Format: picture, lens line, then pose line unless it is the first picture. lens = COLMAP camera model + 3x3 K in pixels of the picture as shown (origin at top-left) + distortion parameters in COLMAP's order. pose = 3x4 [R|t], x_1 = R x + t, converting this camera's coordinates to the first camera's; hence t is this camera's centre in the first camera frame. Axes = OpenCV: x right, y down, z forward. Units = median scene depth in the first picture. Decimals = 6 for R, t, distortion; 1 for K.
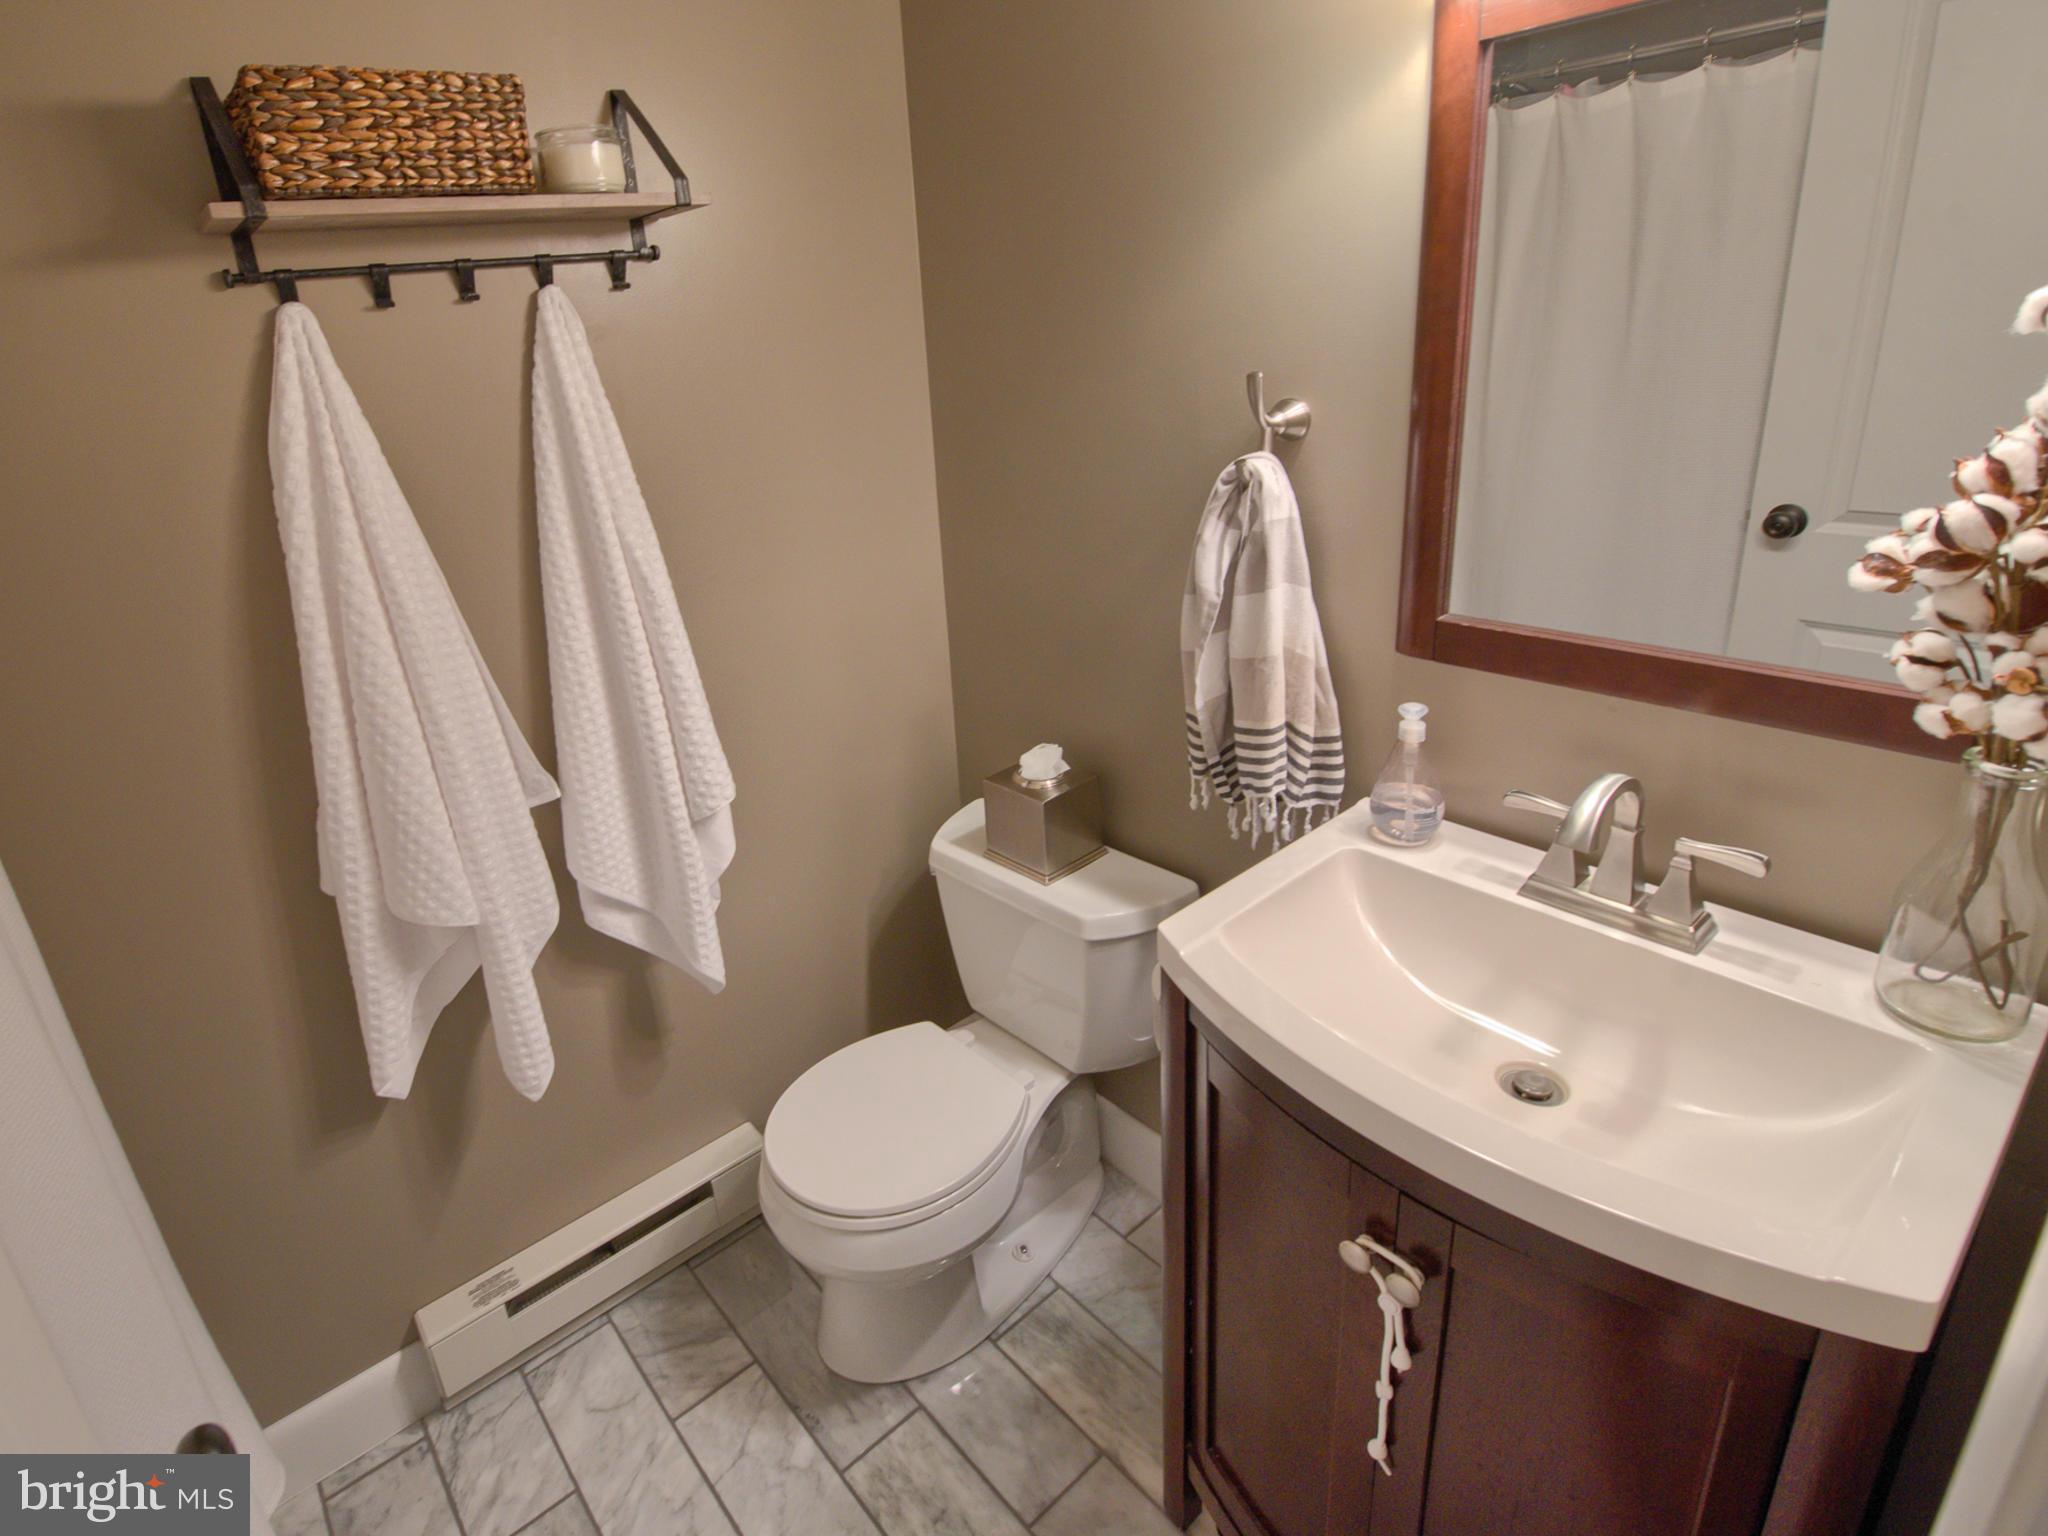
lens RADIAL K [[1003.2, 0, 886.0], [0, 1003.2, 763.5], [0, 0, 1]] dist [-0.005566, -0.009348]
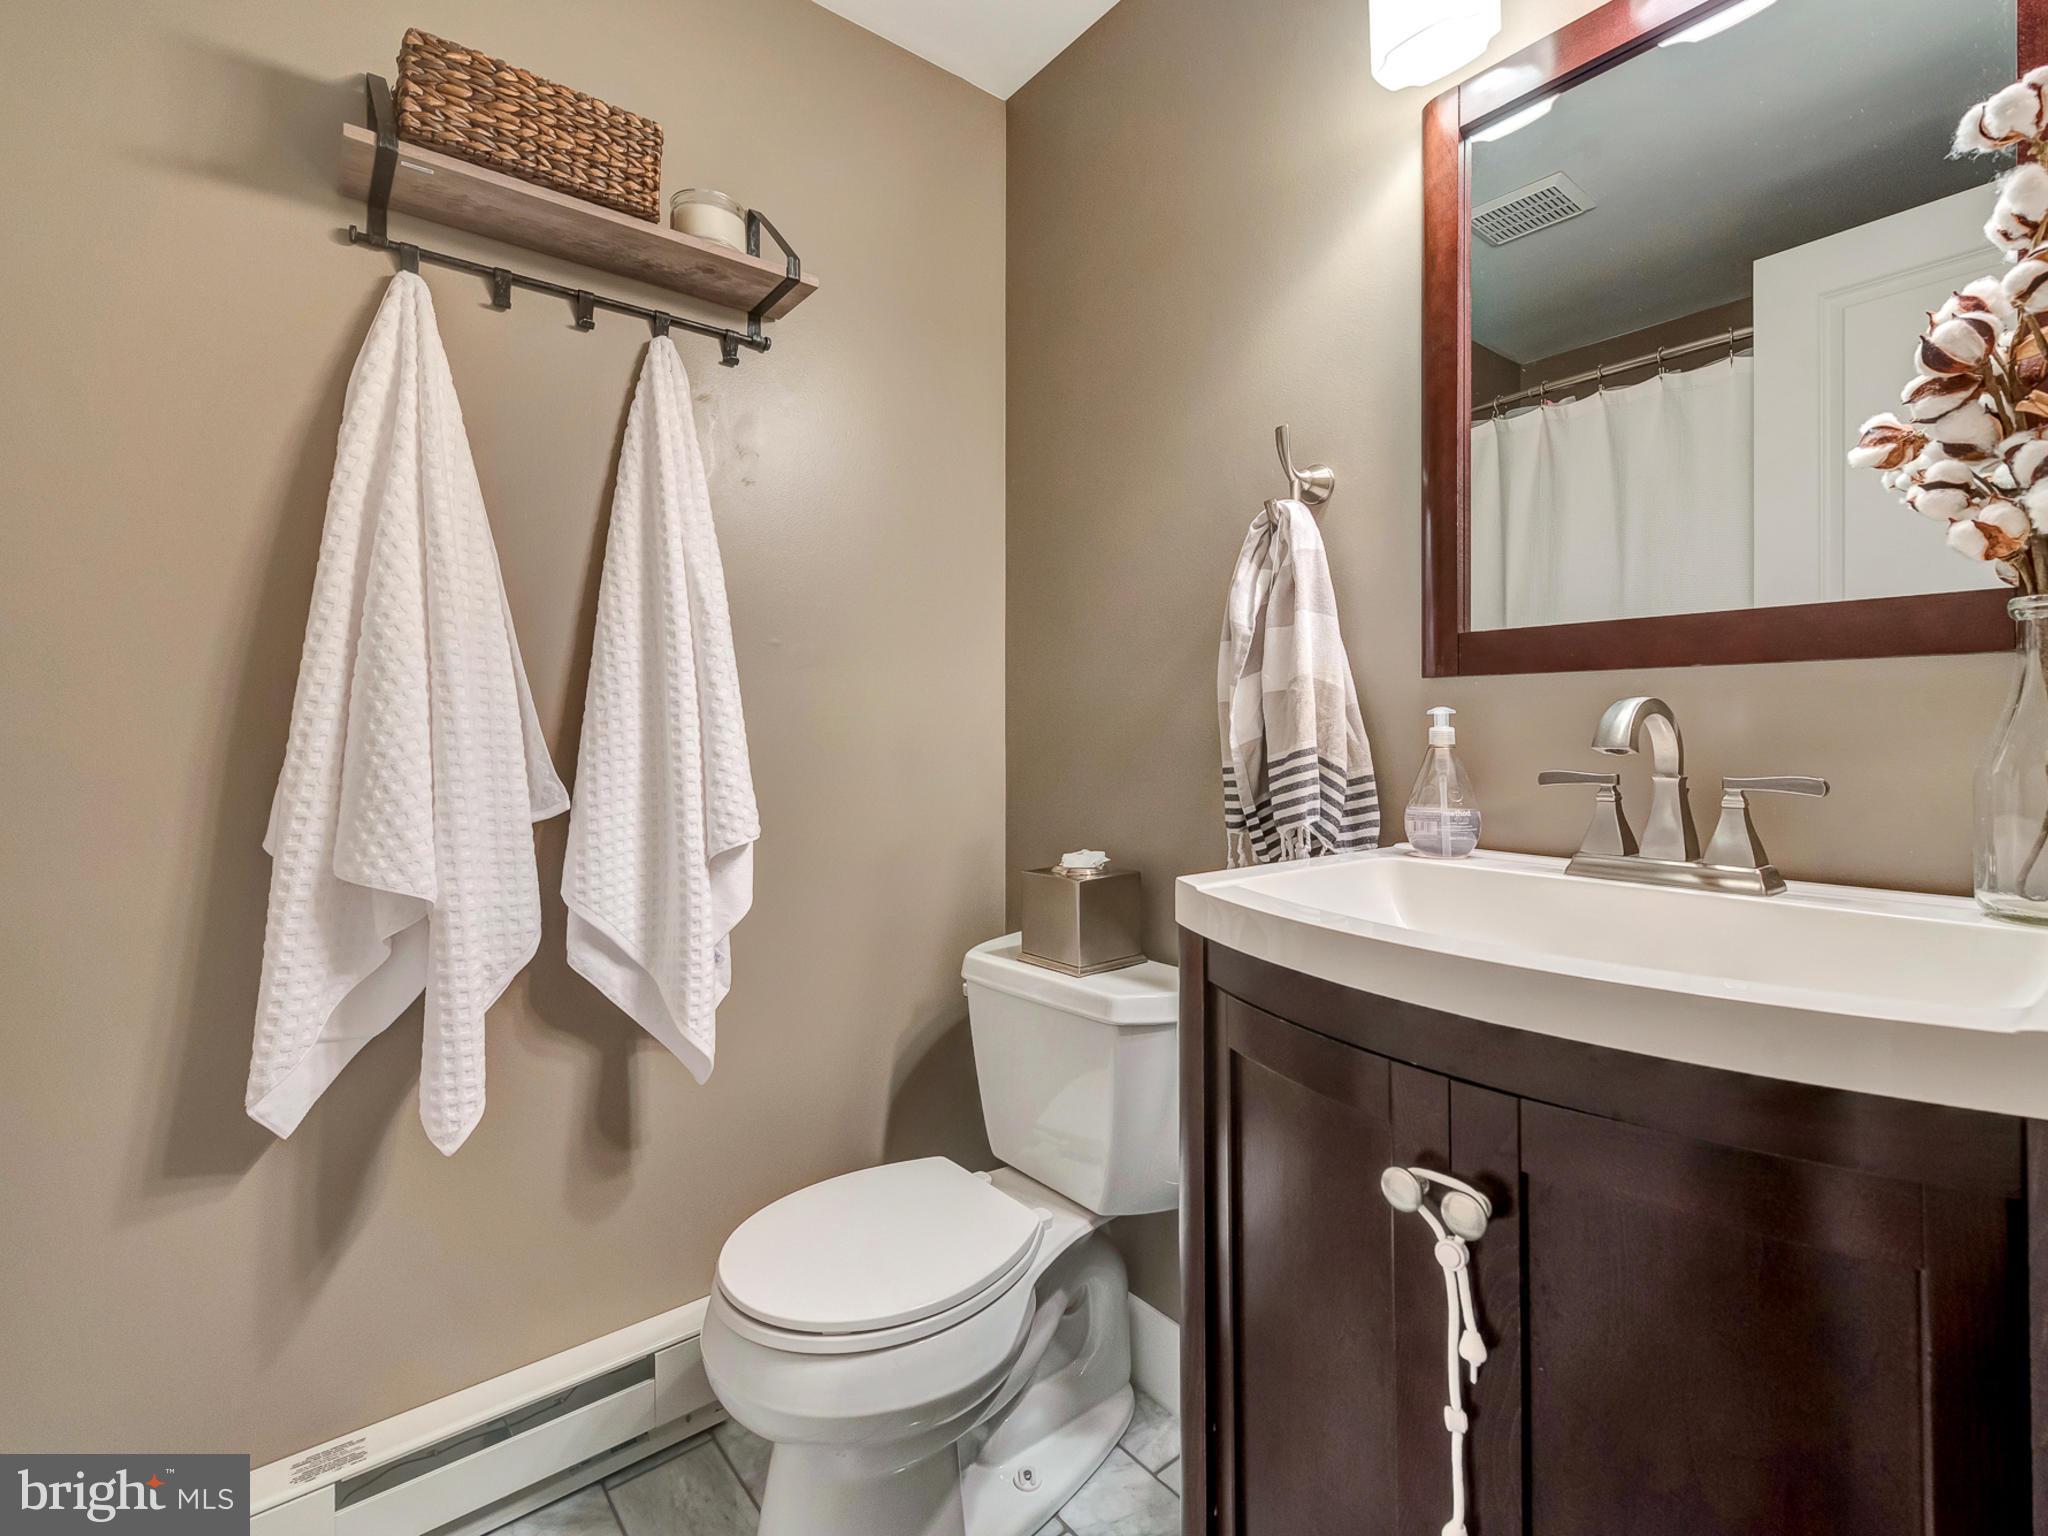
lens RADIAL K [[943.1, 0, 1022.5], [0, 943.1, 730.2], [0, 0, 1]] dist [0.017975, -0.007655]
pose [[0.994513, 0.098397, 0.035515, 0.068483], [-0.081146, 0.939883, -0.331716, 0.255492], [-0.066019, 0.327014, 0.942711, 0.123865]]
